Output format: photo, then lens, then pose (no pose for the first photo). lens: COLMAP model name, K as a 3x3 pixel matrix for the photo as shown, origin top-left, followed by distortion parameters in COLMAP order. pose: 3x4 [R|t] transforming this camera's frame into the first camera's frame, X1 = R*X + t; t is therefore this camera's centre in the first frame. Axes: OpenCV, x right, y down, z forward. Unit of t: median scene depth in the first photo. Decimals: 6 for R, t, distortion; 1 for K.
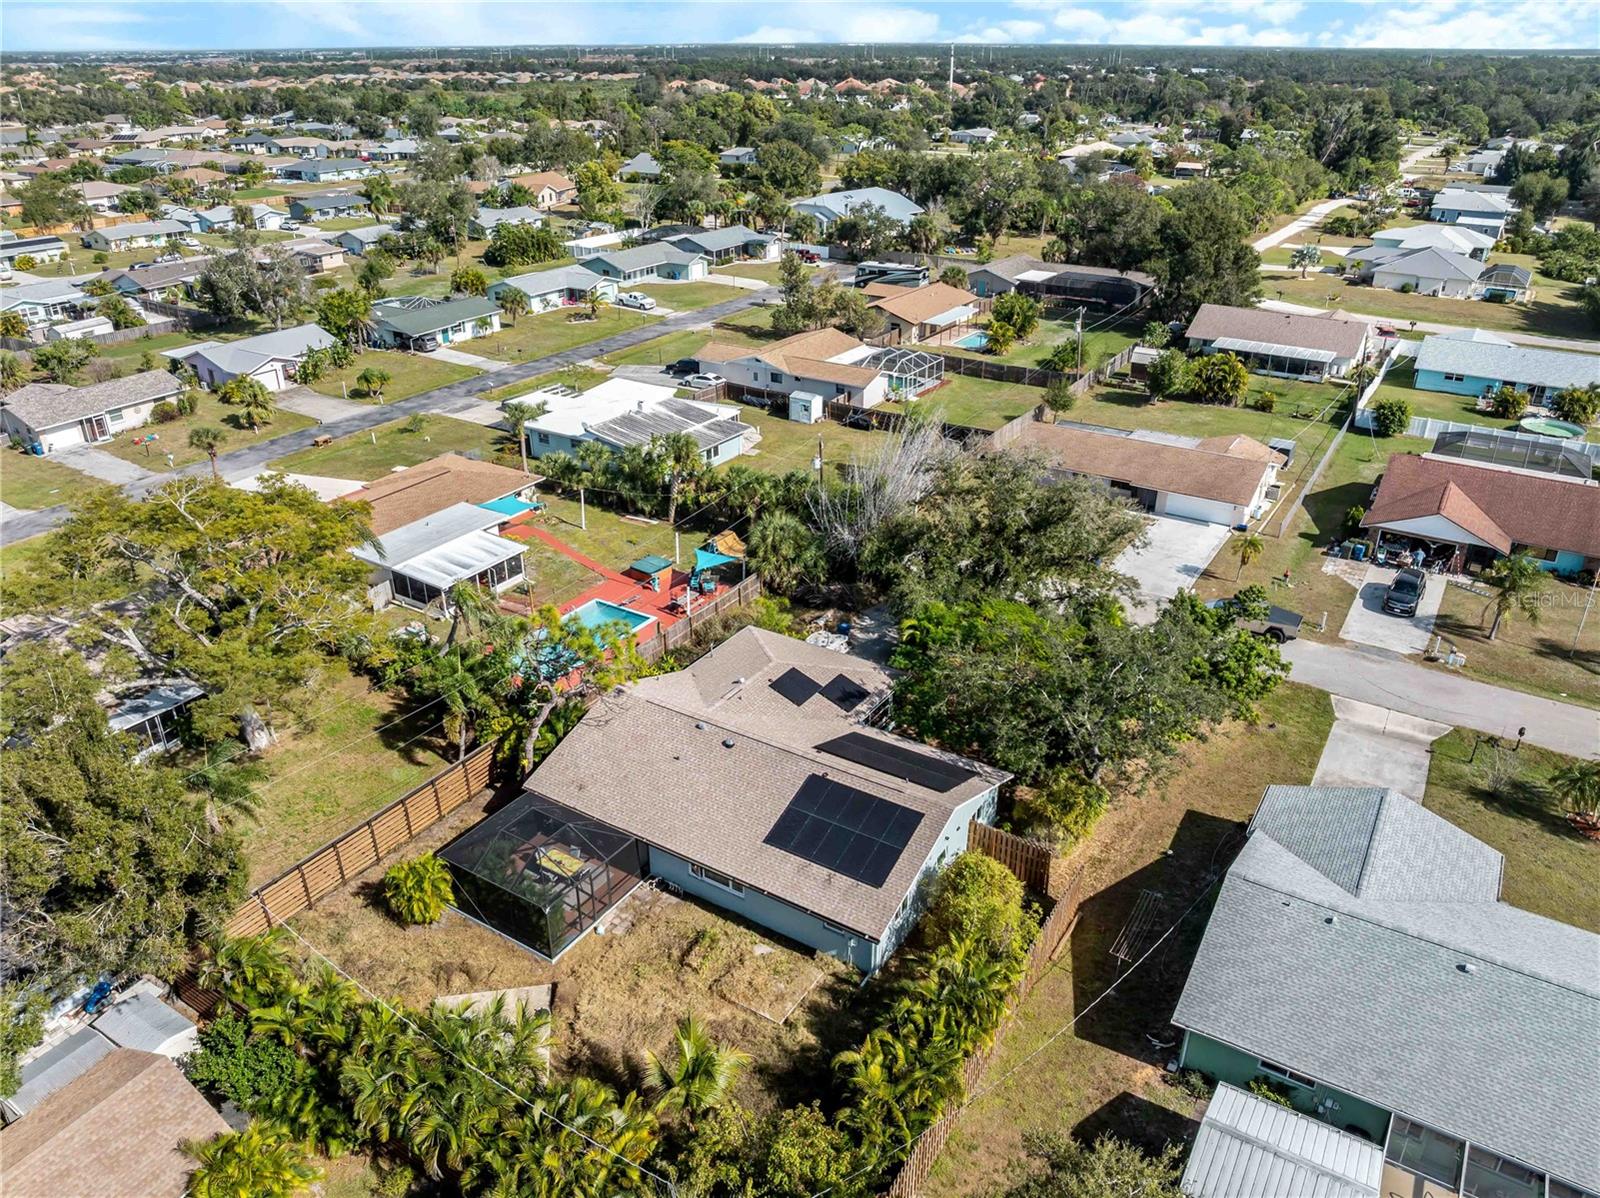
lens RADIAL K [[1134.0, 0, 800.0], [0, 1134.0, 599.0], [0, 0, 1]] dist [-0.037018, -0.000496]
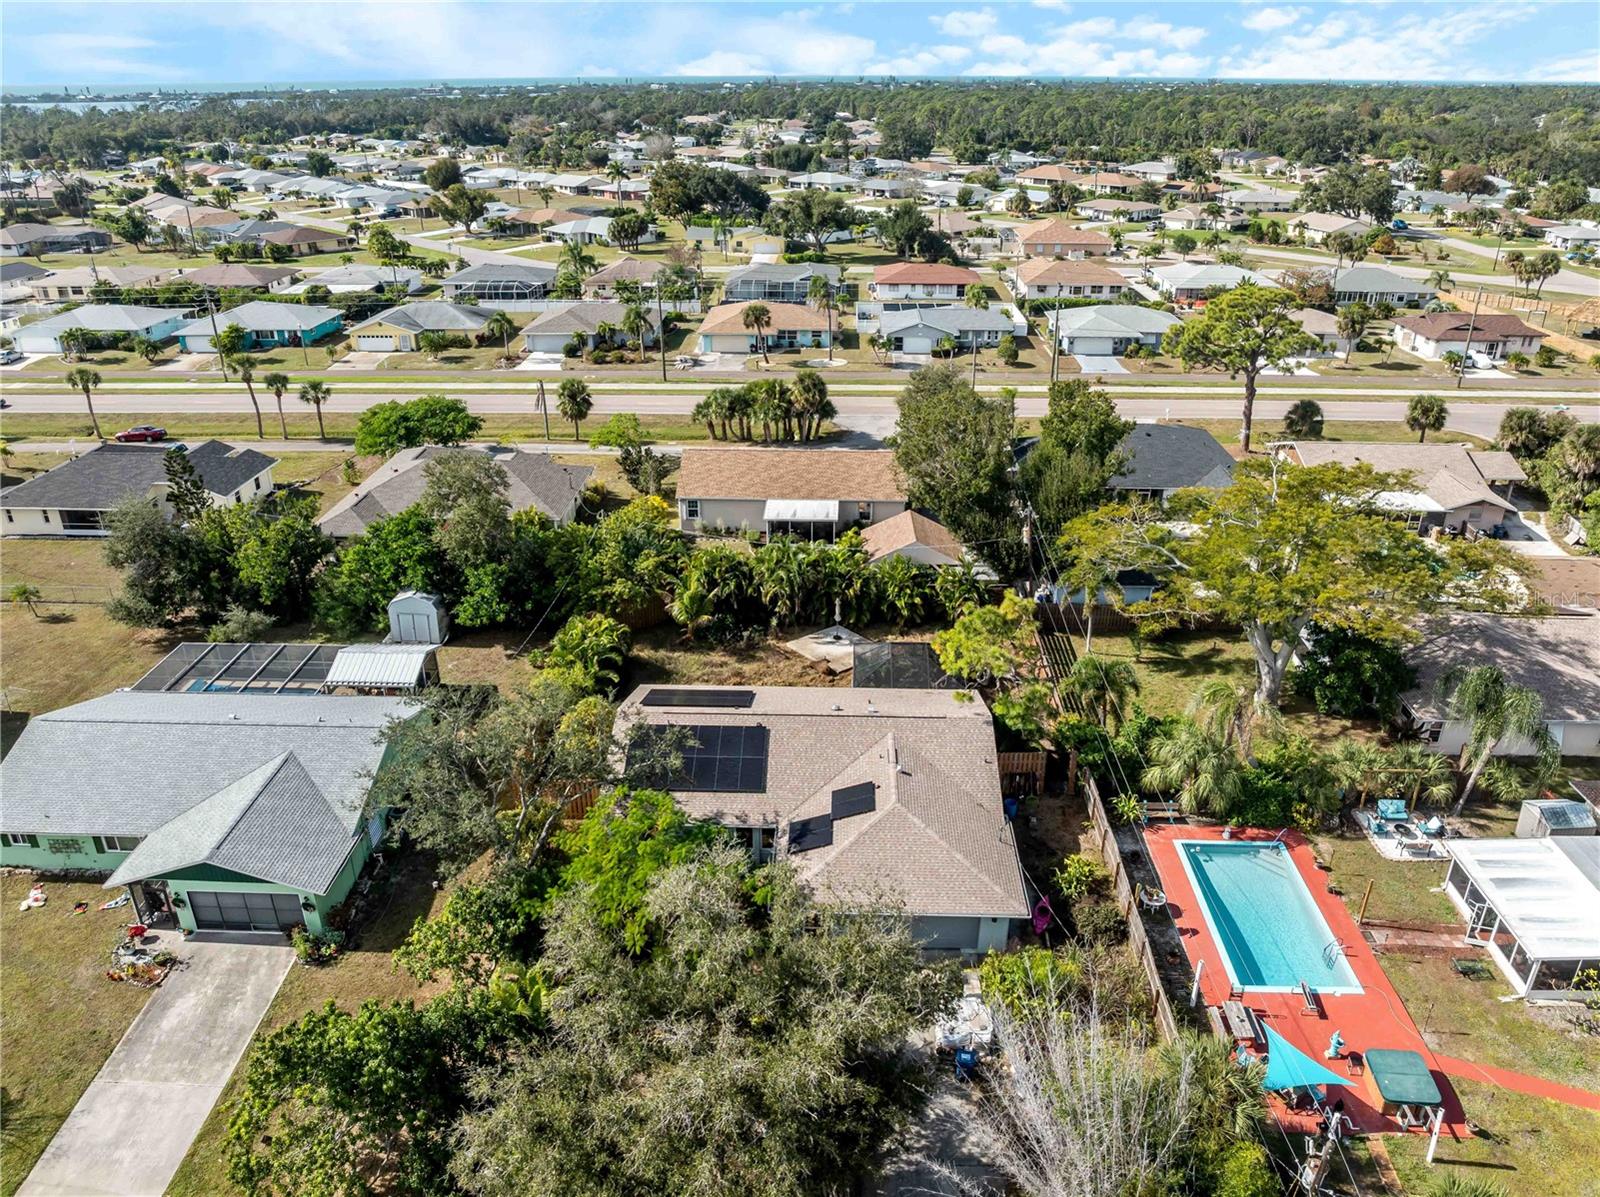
lens RADIAL K [[1134.0, 0, 800.0], [0, 1134.0, 598.5], [0, 0, 1]] dist [-0.037018, -0.000496]
pose [[-0.861921, 0.218958, -0.457330, 0.207313], [-0.221901, 0.648103, 0.728507, -0.339881], [0.455909, 0.729397, -0.510026, 0.674731]]
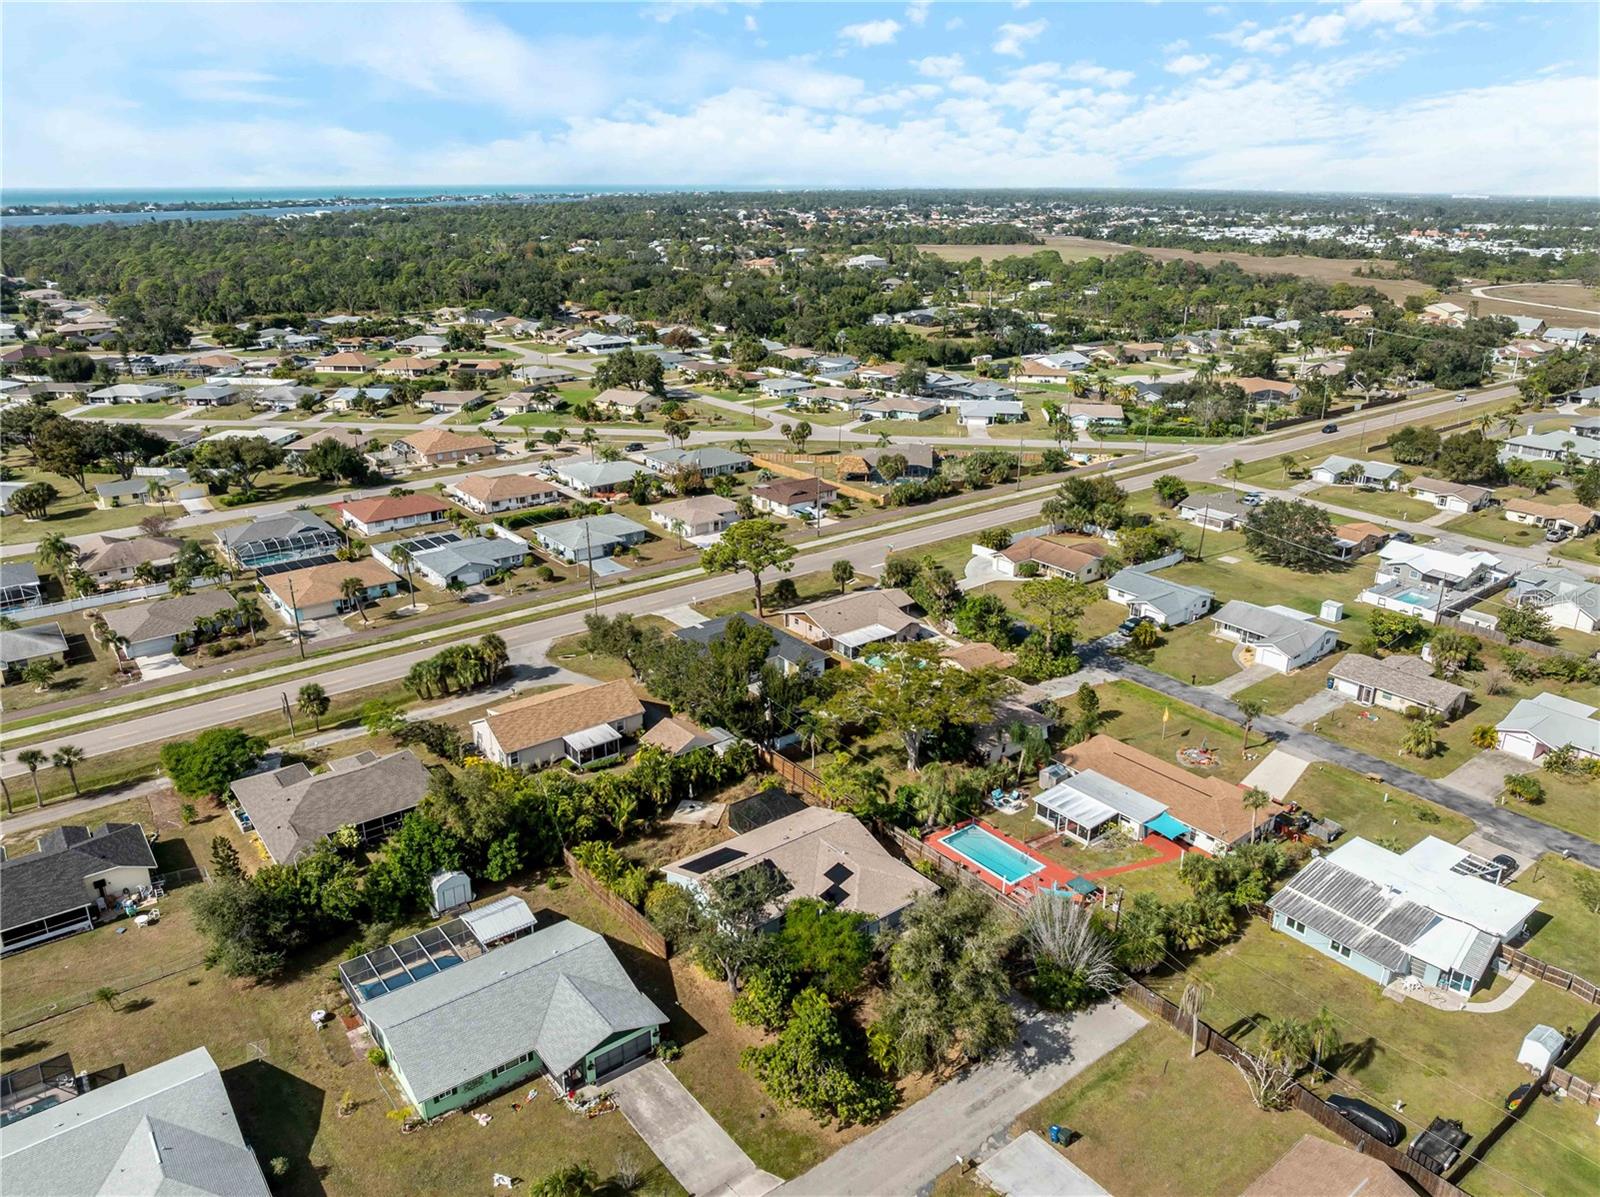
lens RADIAL K [[1134.0, 0, 800.0], [0, 1134.0, 598.5], [0, 0, 1]] dist [-0.037018, -0.000496]
pose [[-0.326480, 0.328182, -0.886402, 0.756943], [-0.427224, 0.785292, 0.448102, -0.539420], [0.843143, 0.524988, -0.116175, 0.474116]]
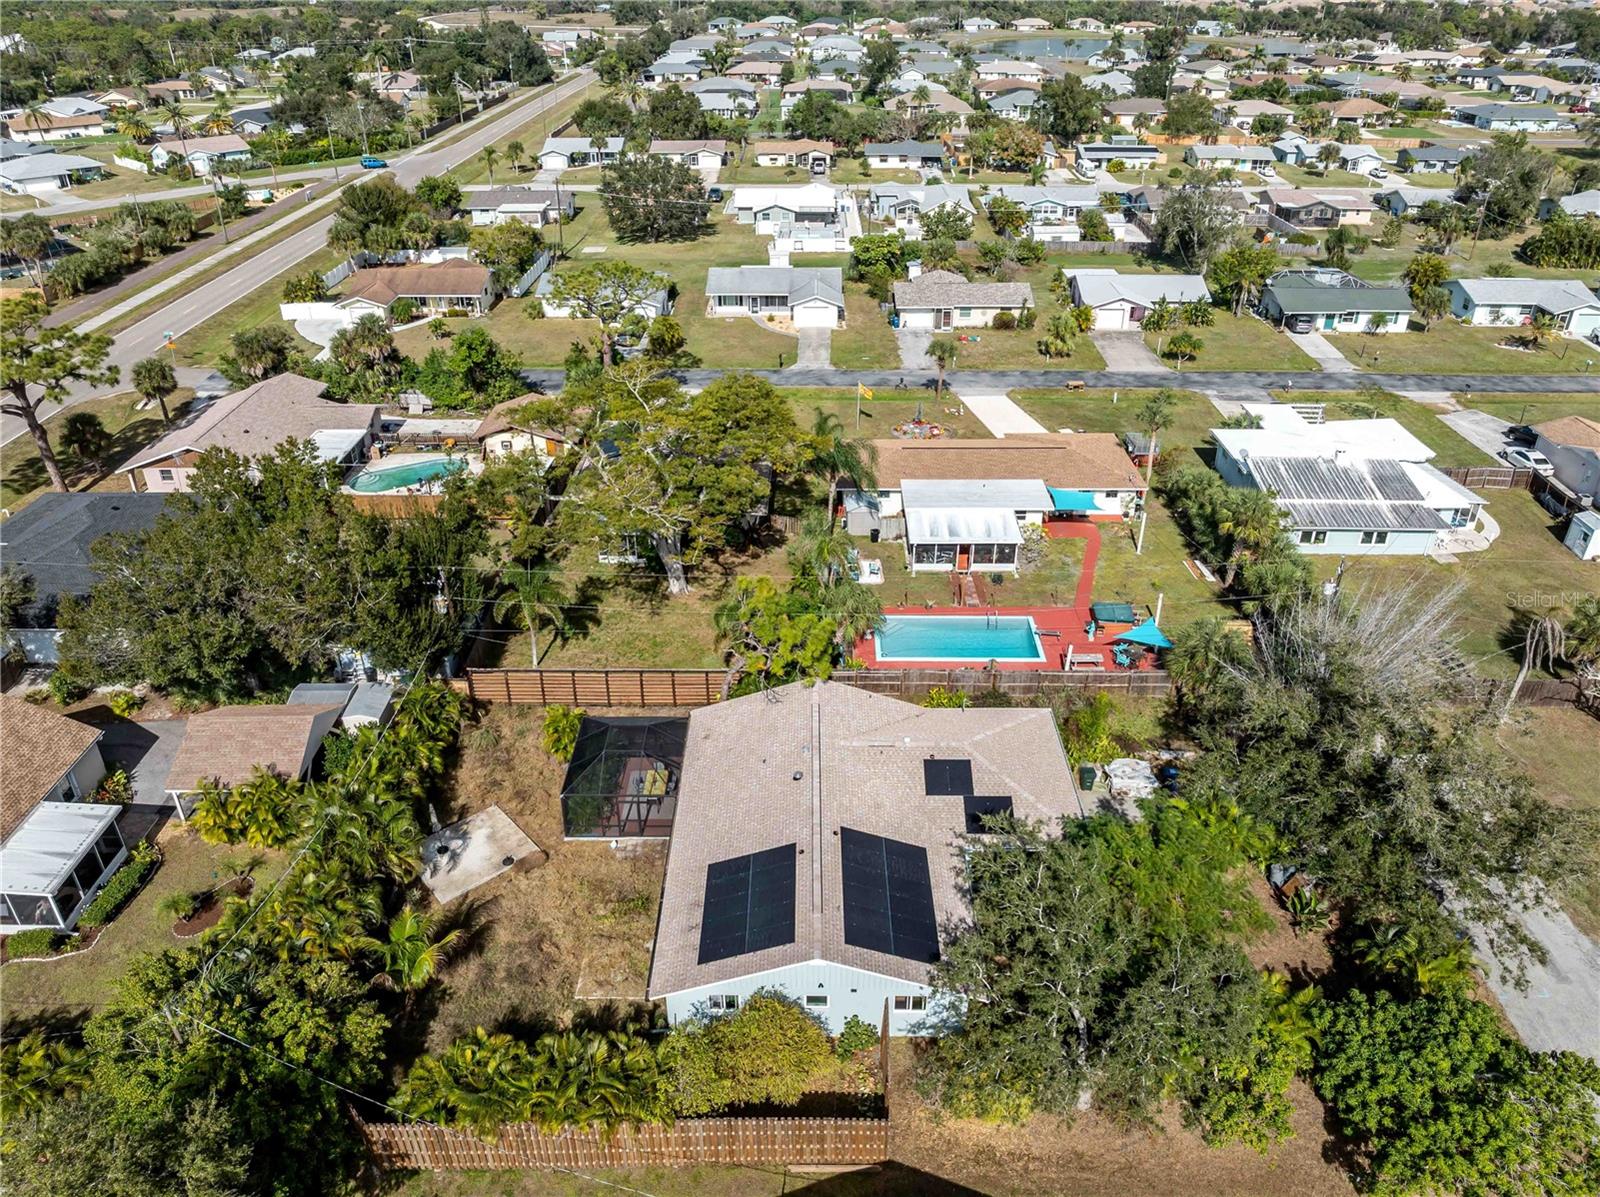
lens RADIAL K [[1160.4, 0, 800.0], [0, 1160.4, 598.5], [0, 0, 1]] dist [-0.056218, 0.029150]
pose [[0.532034, 0.416484, -0.737212, 0.281216], [-0.374933, 0.896533, 0.235909, -0.112519], [0.759187, 0.150893, 0.633140, 0.158759]]
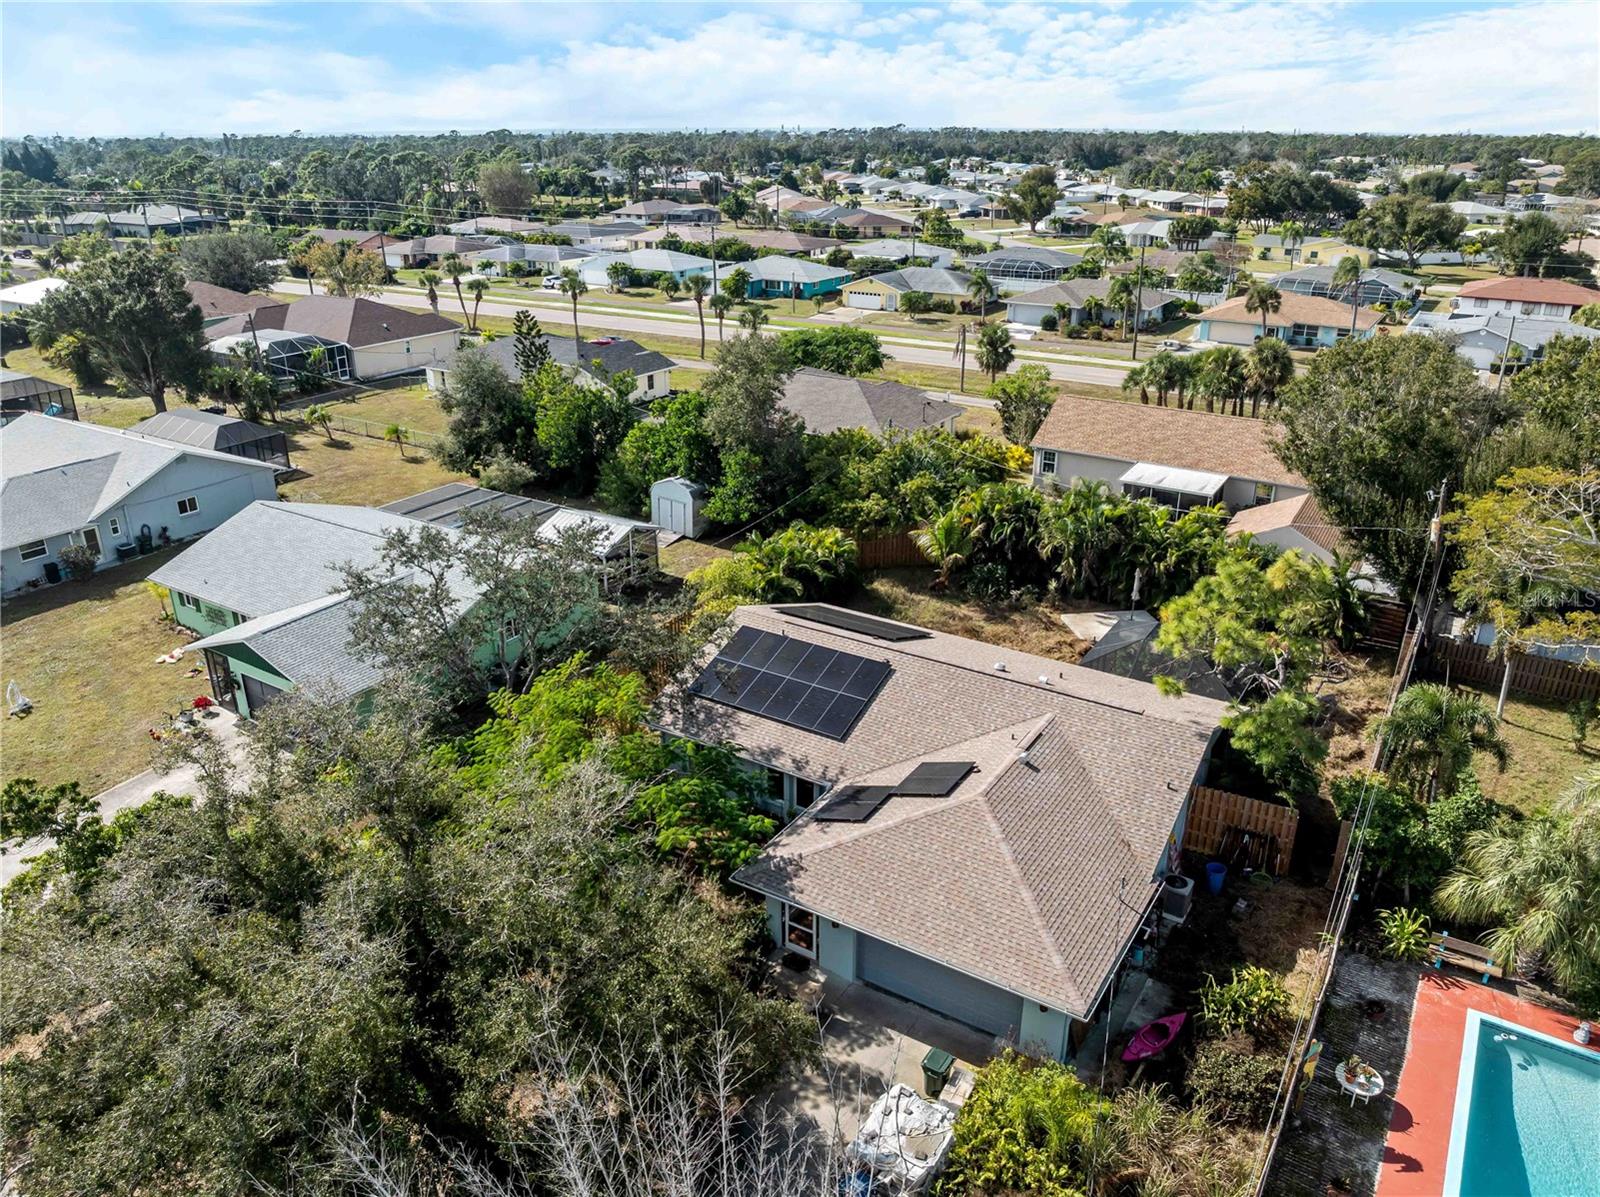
lens RADIAL K [[1127.8, 0, 808.9], [0, 1127.8, 607.4], [0, 0, 1]] dist [-0.039775, -0.003790]
pose [[-0.999980, 0.006317, -0.000832, 0.033378], [0.003452, 0.646891, 0.762575, -0.228580], [0.005356, 0.762556, -0.646900, 0.676523]]
